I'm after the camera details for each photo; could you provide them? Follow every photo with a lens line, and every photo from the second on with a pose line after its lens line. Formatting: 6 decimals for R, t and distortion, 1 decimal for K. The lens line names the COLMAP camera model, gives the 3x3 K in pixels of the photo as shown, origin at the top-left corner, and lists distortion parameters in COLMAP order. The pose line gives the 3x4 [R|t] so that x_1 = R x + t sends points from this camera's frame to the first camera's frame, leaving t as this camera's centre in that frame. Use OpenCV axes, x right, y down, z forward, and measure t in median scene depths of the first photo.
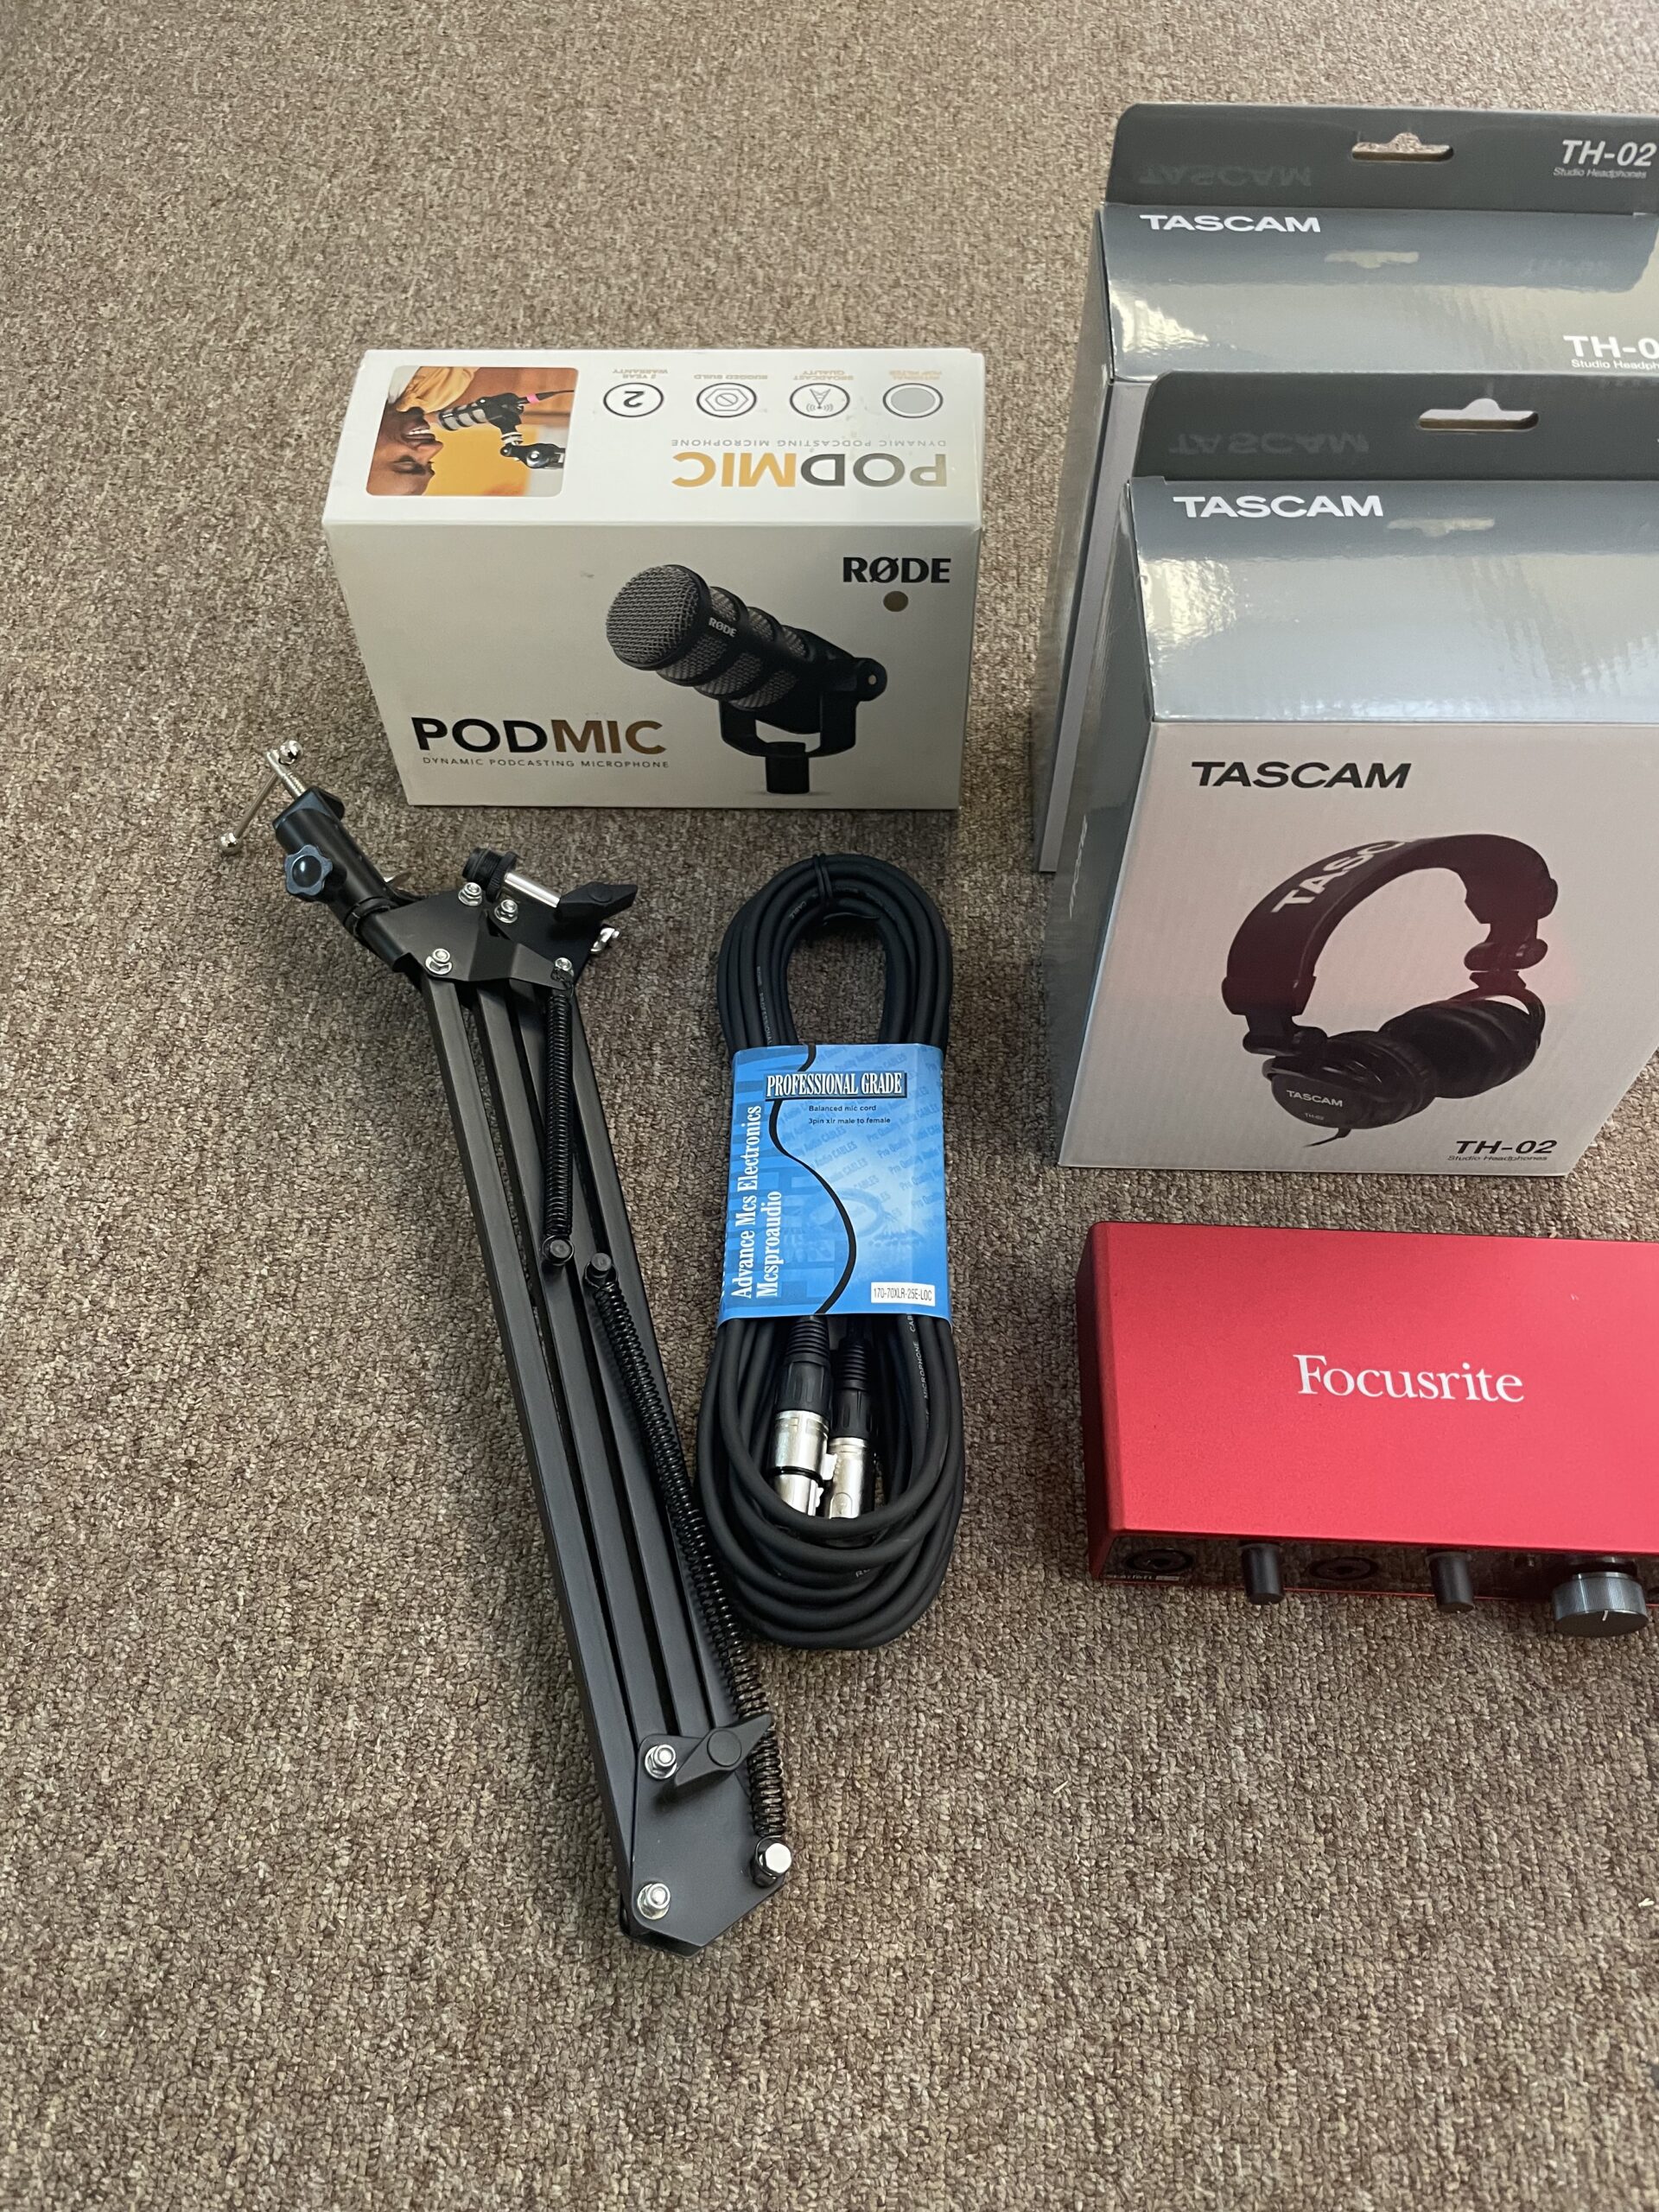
lens RADIAL K [[1690.7, 0, 843.6], [0, 1690.7, 1130.1], [0, 0, 1]] dist [0.076162, -0.115546]
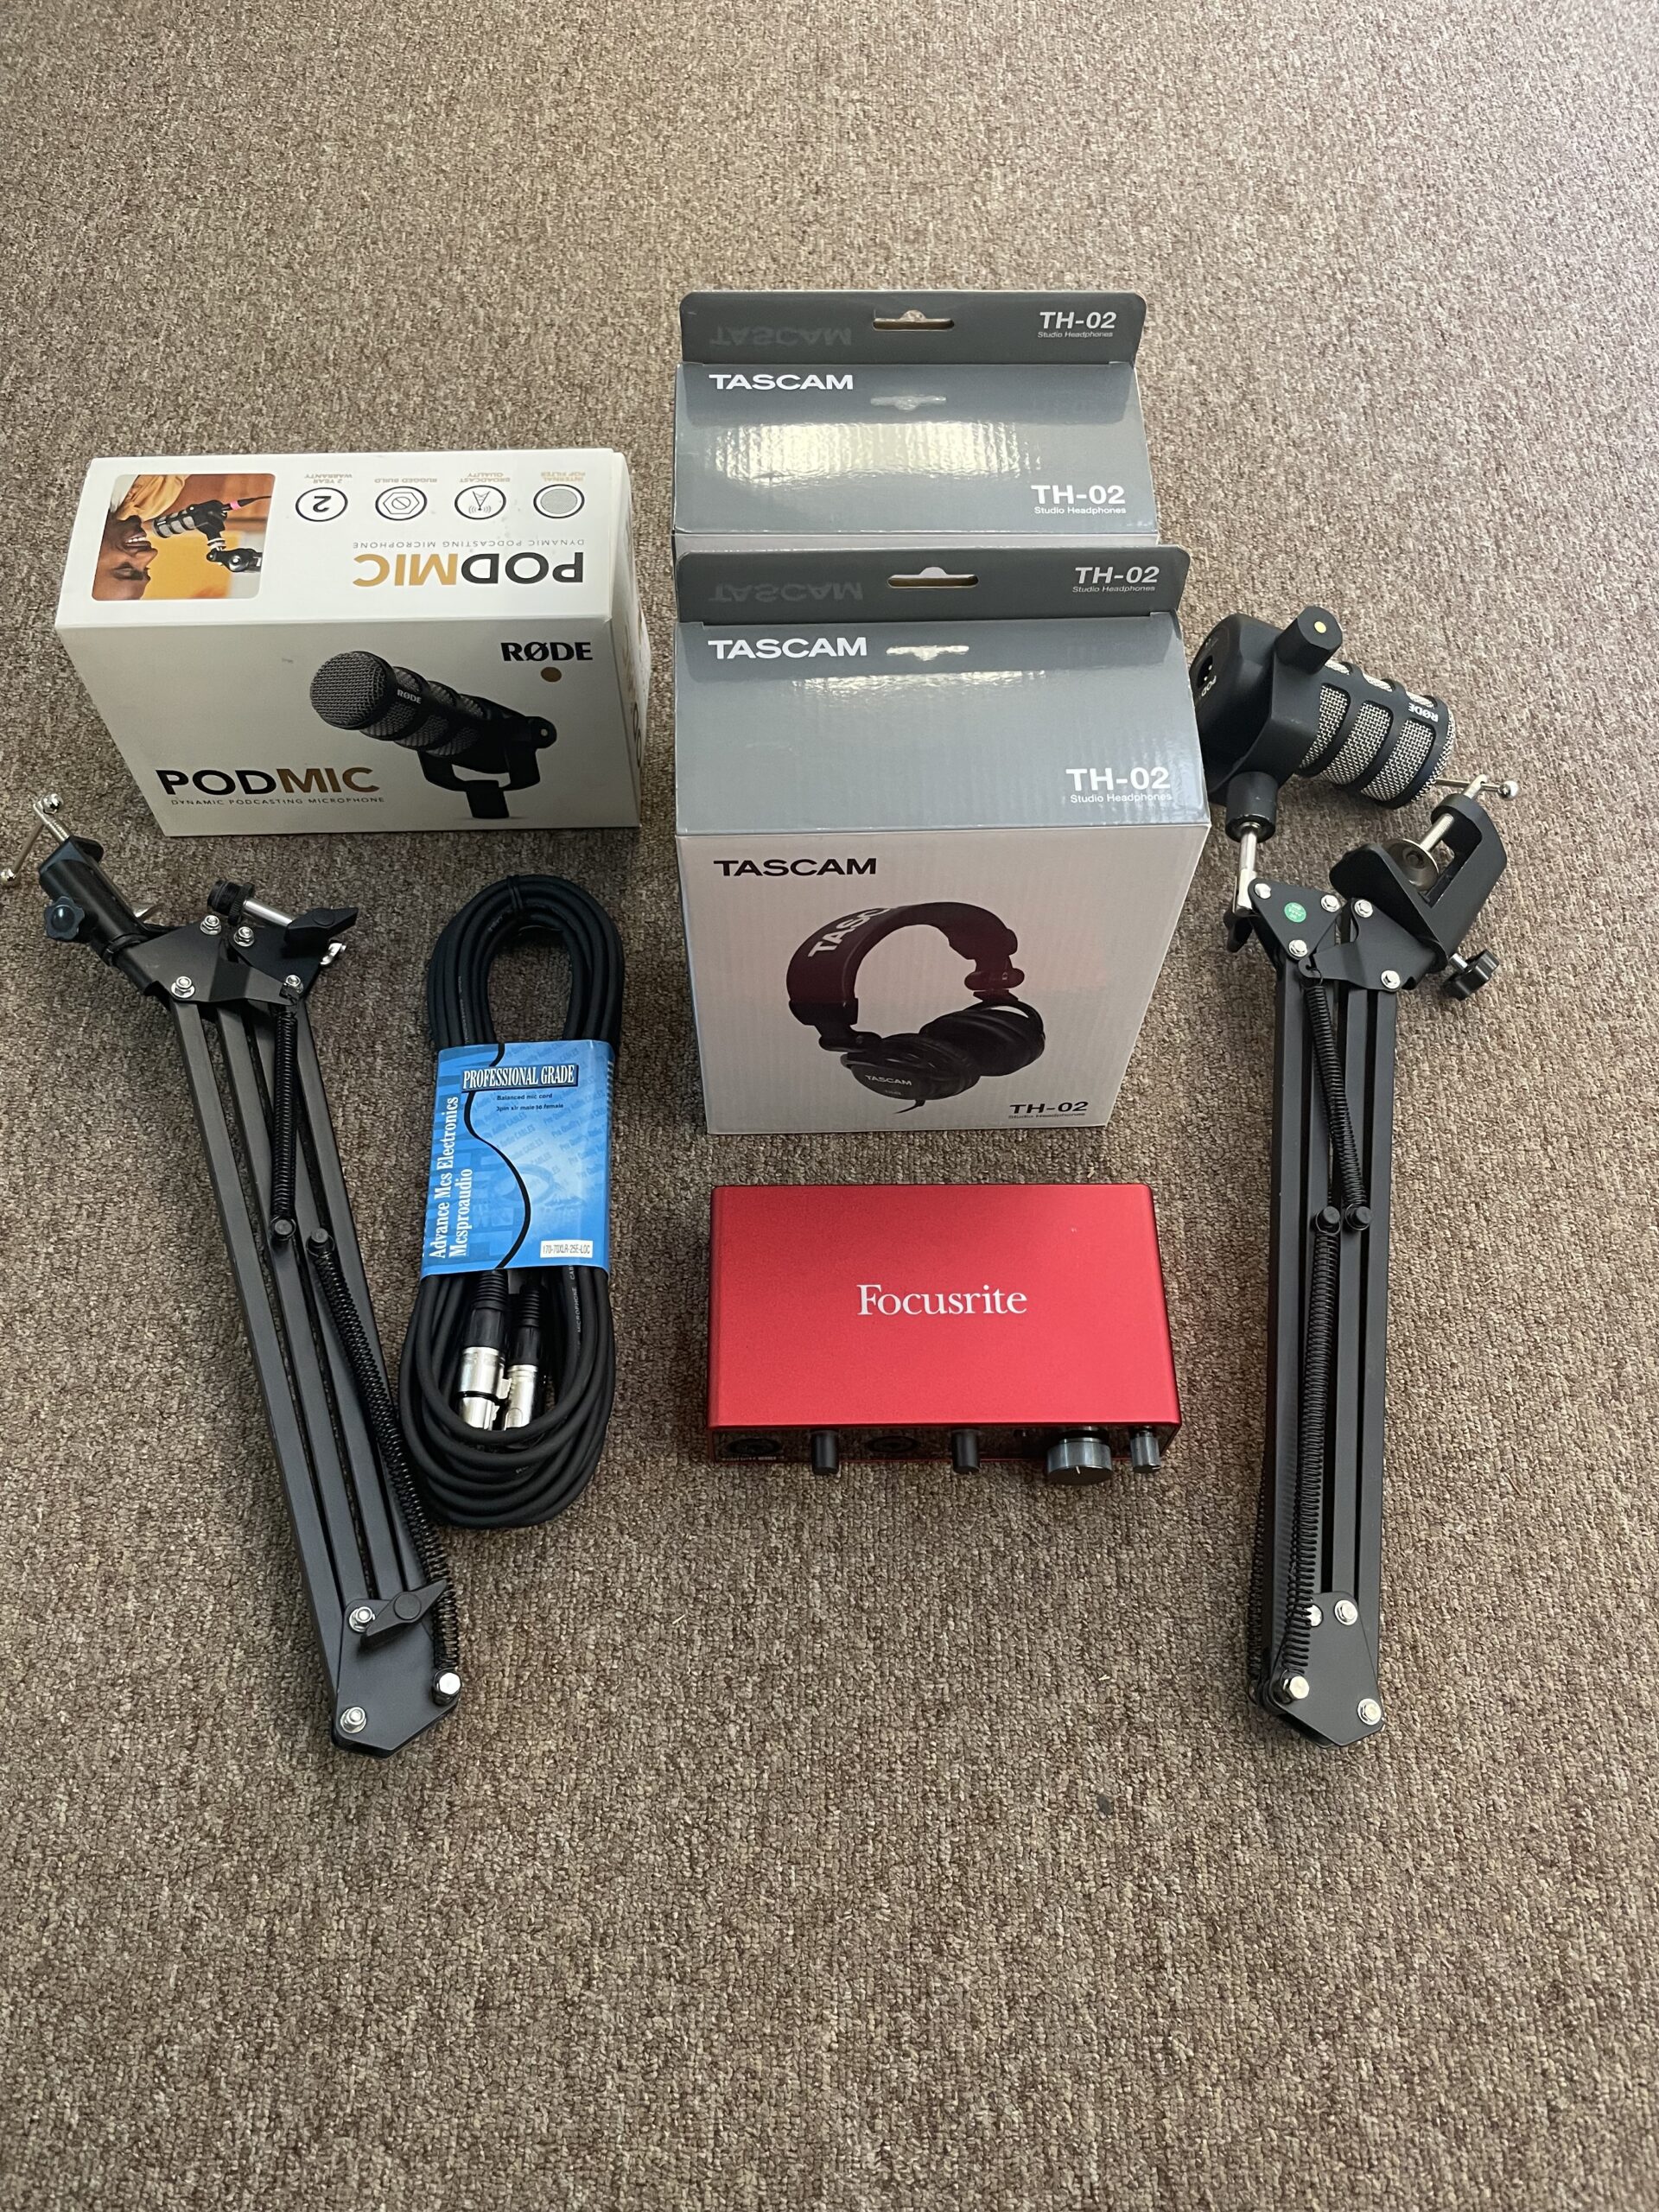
lens RADIAL K [[1690.7, 0, 858.3], [0, 1690.7, 1120.8], [0, 0, 1]] dist [0.076162, -0.115546]
pose [[0.997715, -0.040509, 0.054072, 0.199030], [0.036271, 0.996358, 0.077175, -0.093581], [-0.057002, -0.075038, 0.995550, -0.281670]]
